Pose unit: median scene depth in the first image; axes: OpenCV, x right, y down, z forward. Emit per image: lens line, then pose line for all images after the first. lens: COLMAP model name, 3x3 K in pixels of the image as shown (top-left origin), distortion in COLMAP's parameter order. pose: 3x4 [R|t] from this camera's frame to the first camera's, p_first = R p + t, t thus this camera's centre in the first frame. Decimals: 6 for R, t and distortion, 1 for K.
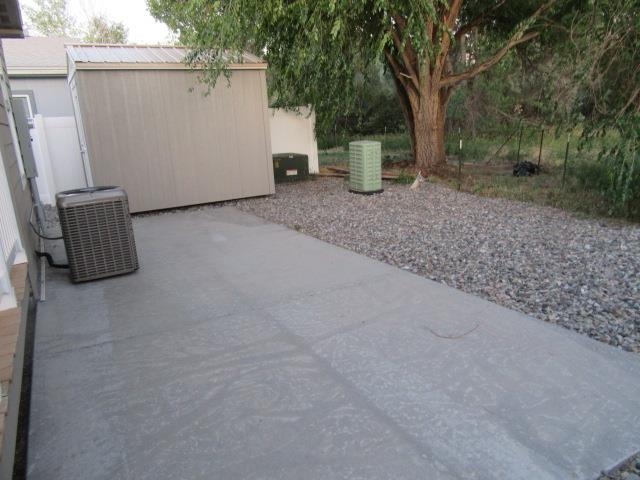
lens RADIAL K [[473.6, 0, 320.0], [0, 473.6, 240.0], [0, 0, 1]] dist [-0.003242, 0.000778]
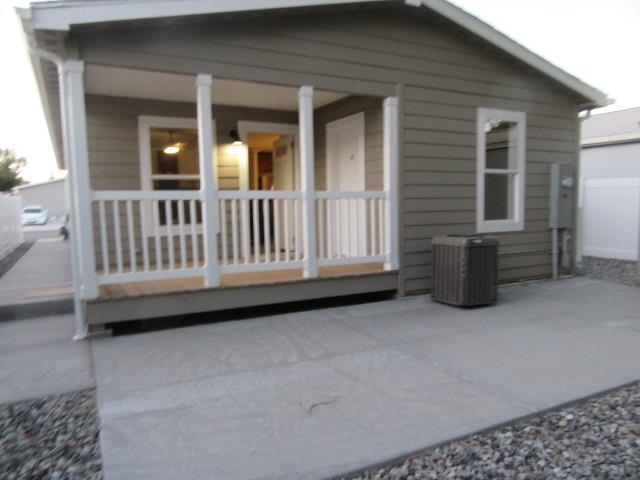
lens RADIAL K [[473.6, 0, 320.0], [0, 473.6, 240.0], [0, 0, 1]] dist [-0.003242, 0.000778]
pose [[-0.033964, 0.133961, -0.990404, 1.256926], [-0.233927, 0.962383, 0.138193, -0.285776], [0.971661, 0.236376, -0.001349, 0.979614]]
